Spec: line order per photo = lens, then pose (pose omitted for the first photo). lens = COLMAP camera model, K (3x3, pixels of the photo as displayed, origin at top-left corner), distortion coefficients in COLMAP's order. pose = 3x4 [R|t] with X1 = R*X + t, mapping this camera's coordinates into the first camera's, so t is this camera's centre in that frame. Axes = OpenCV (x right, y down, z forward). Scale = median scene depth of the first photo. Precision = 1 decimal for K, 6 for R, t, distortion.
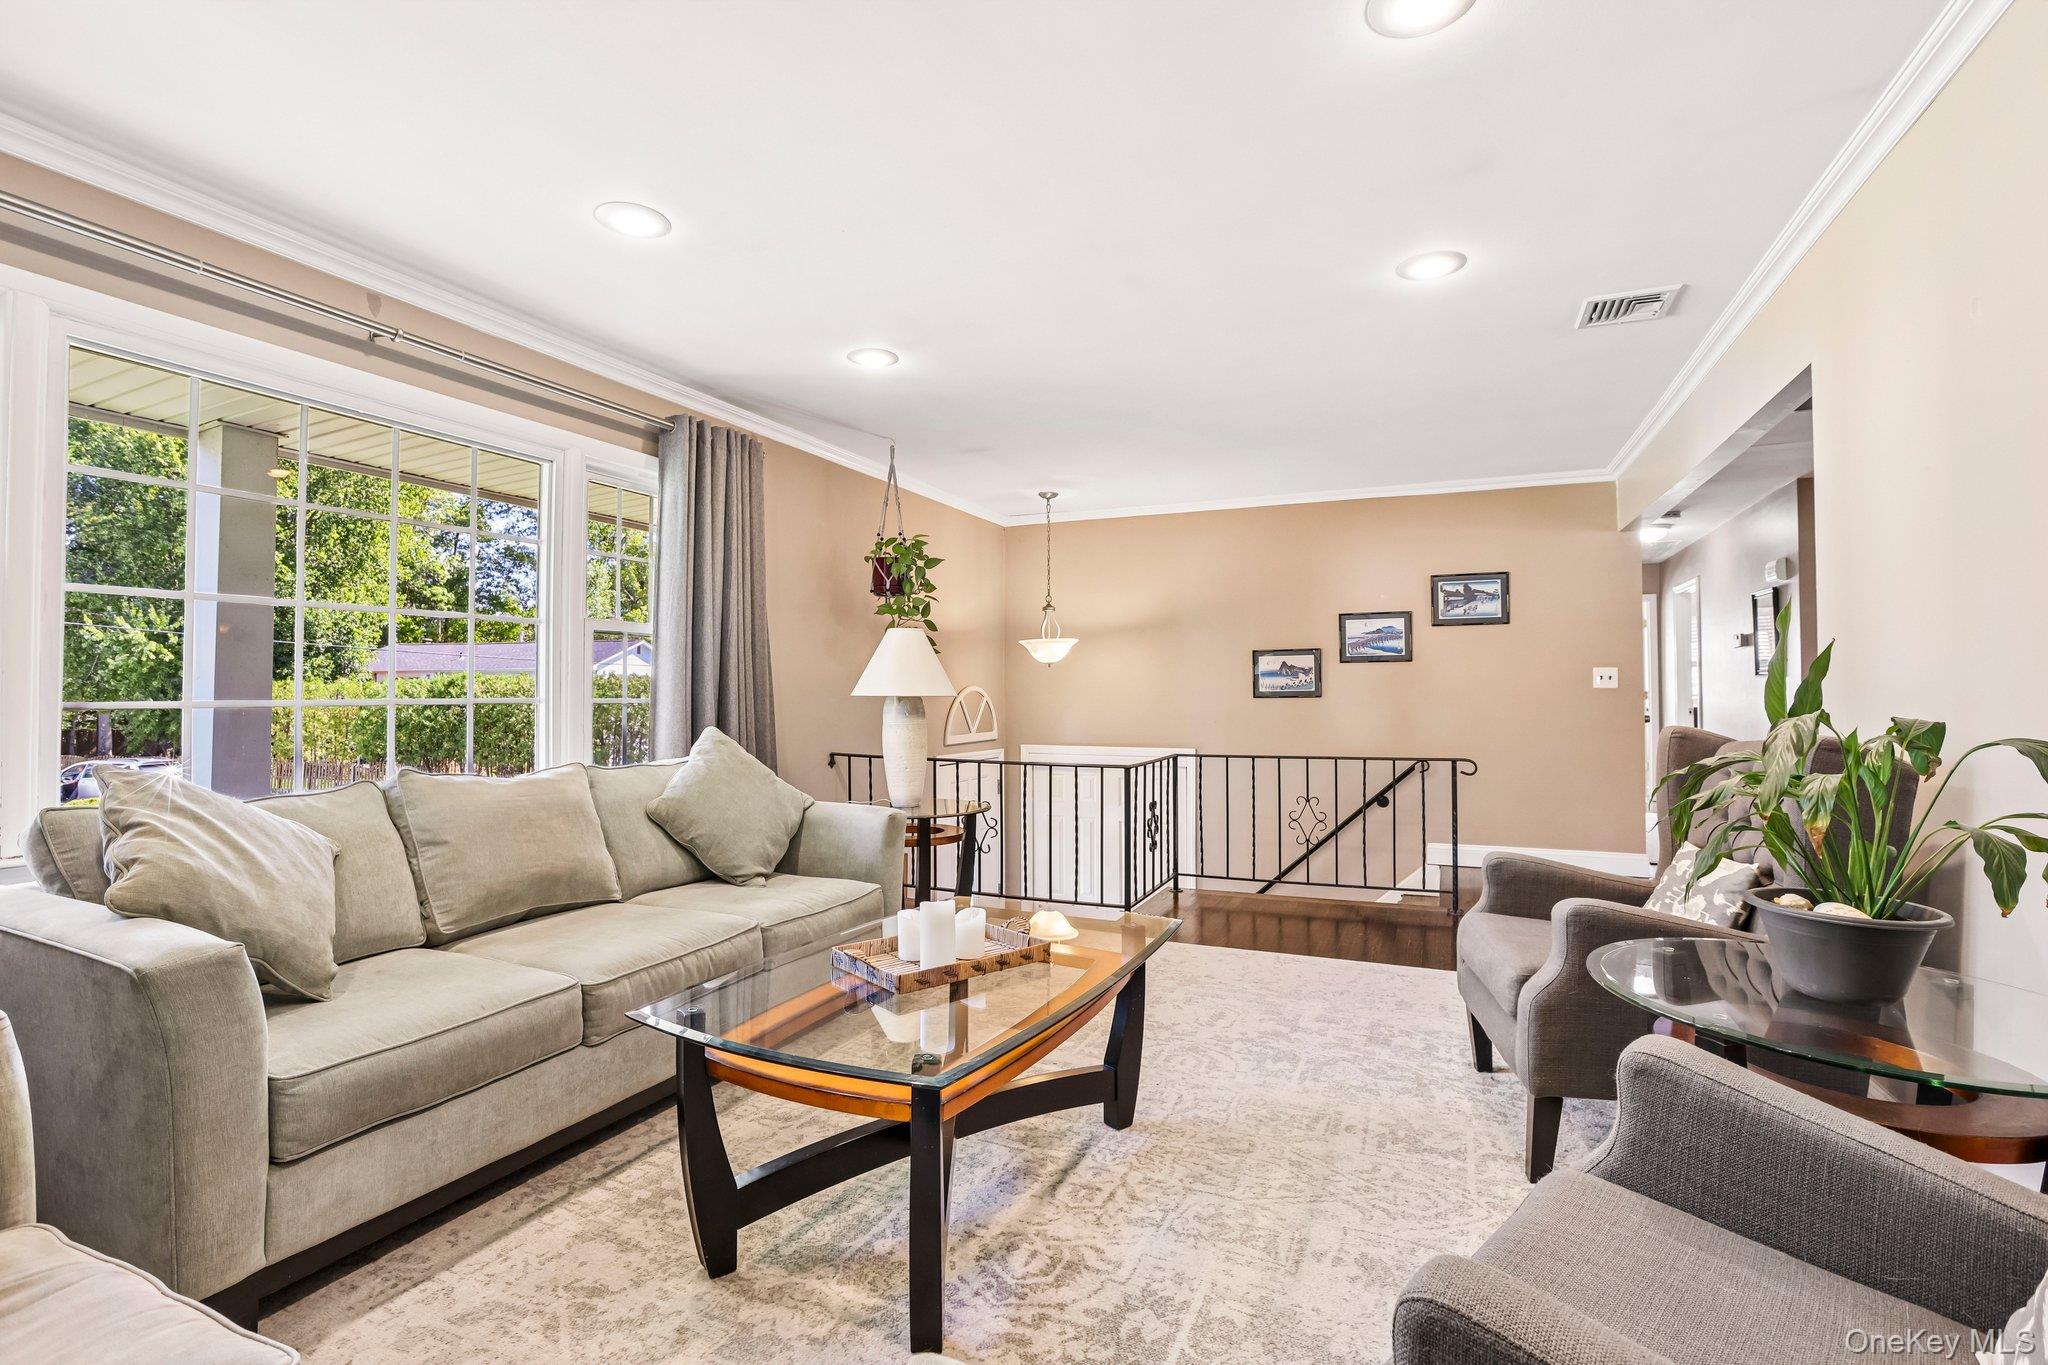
lens RADIAL K [[922.2, 0, 1037.3], [0, 922.2, 679.1], [0, 0, 1]] dist [-0.055021, 0.000115]
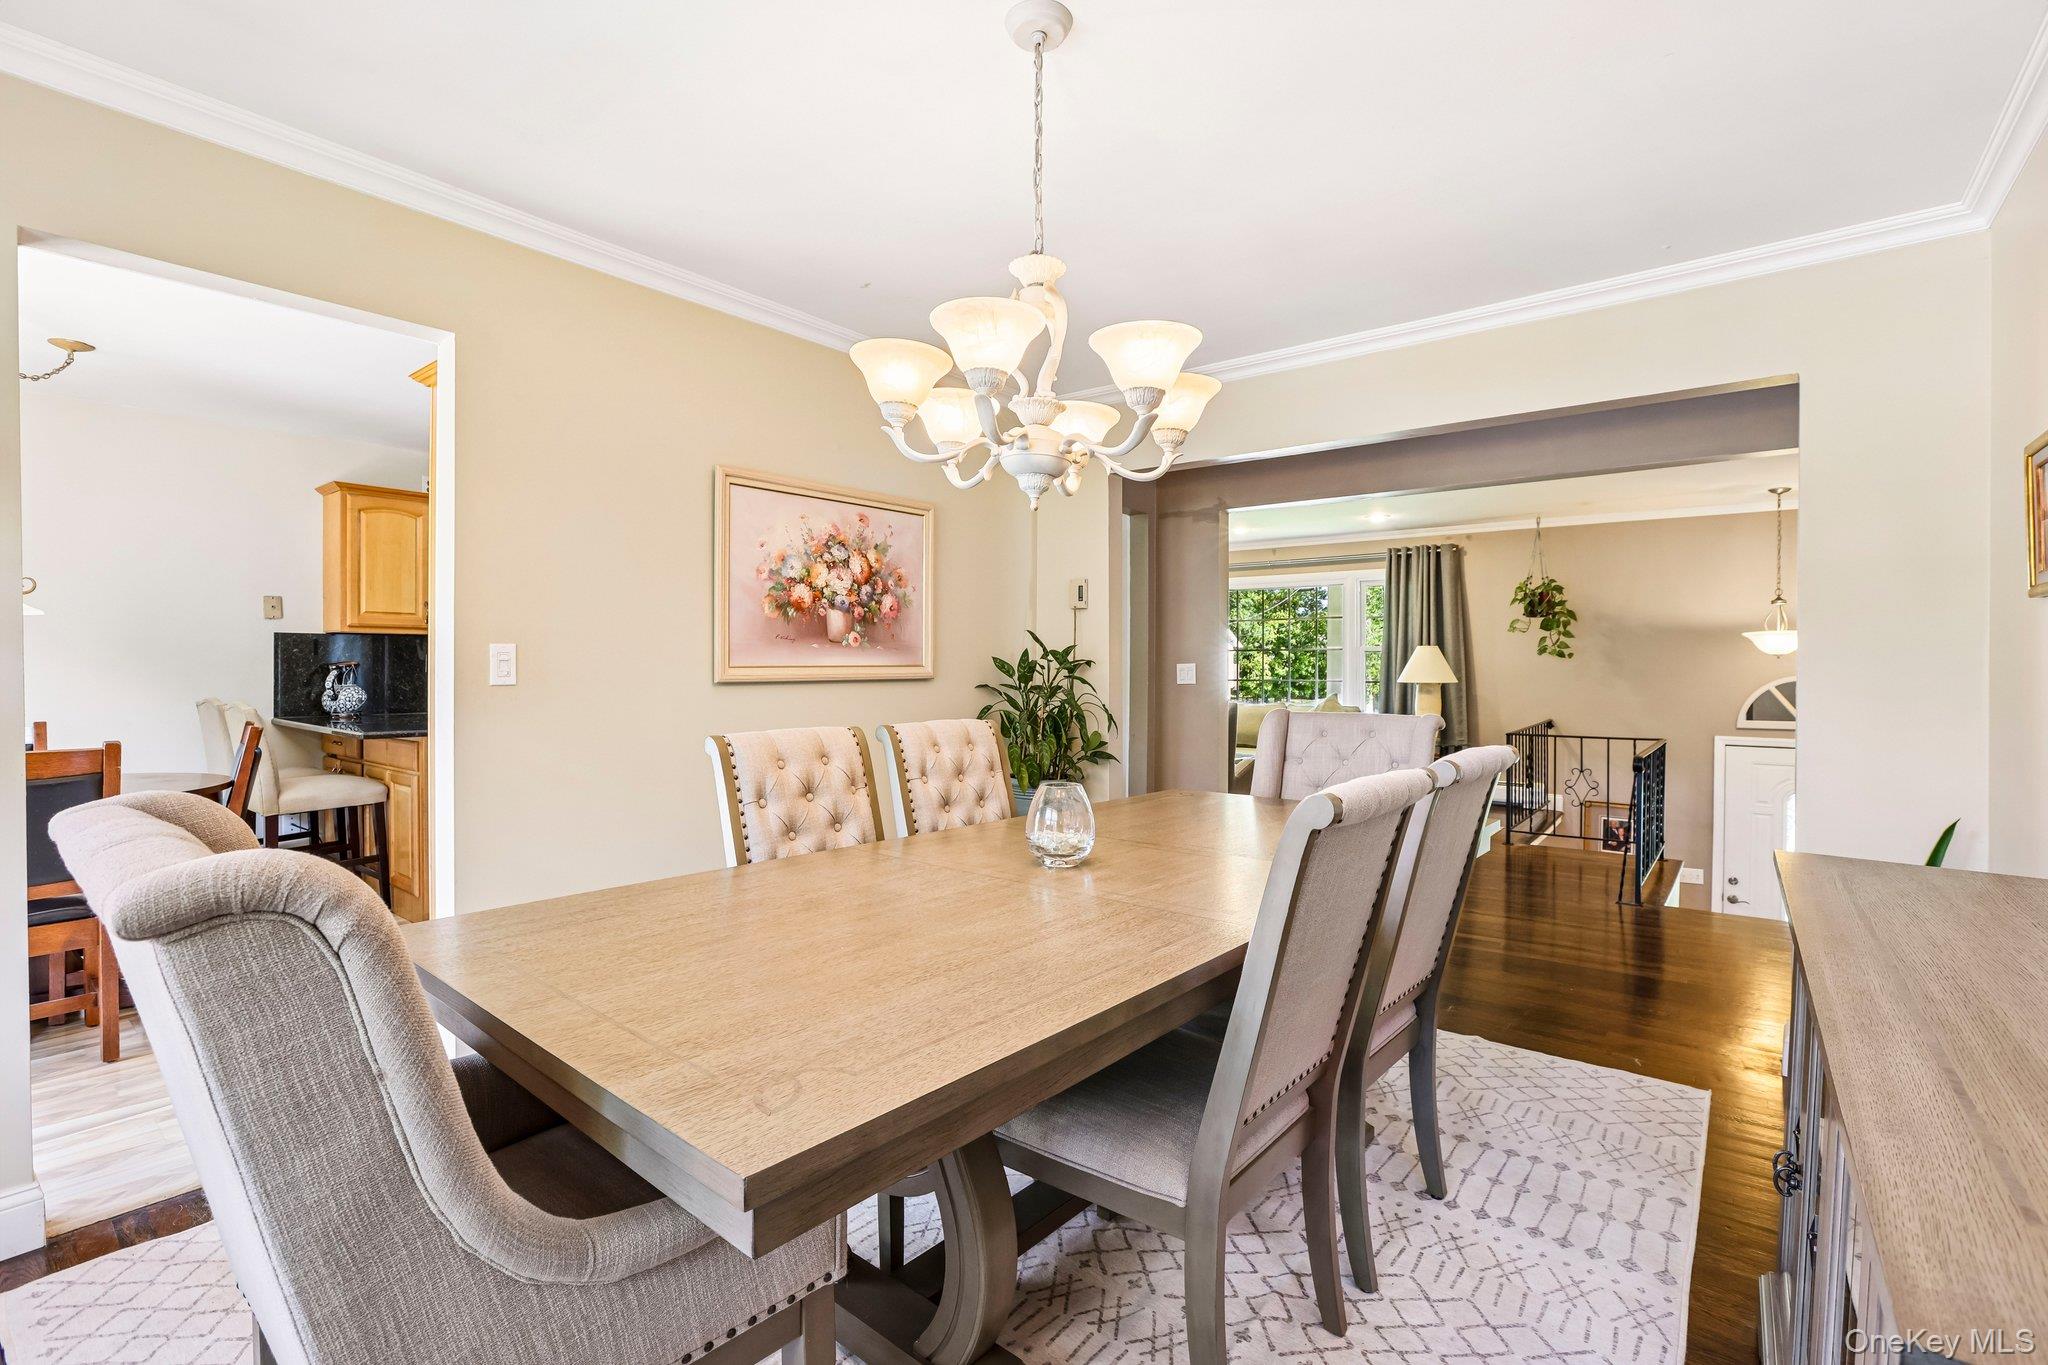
lens RADIAL K [[939.2, 0, 1031.4], [0, 939.2, 672.1], [0, 0, 1]] dist [-0.027882, 0.000173]
pose [[-0.244099, 0.009803, -0.969701, 1.311316], [0.014277, 0.999877, 0.006514, -0.018119], [0.969645, -0.012254, -0.244209, 0.481493]]
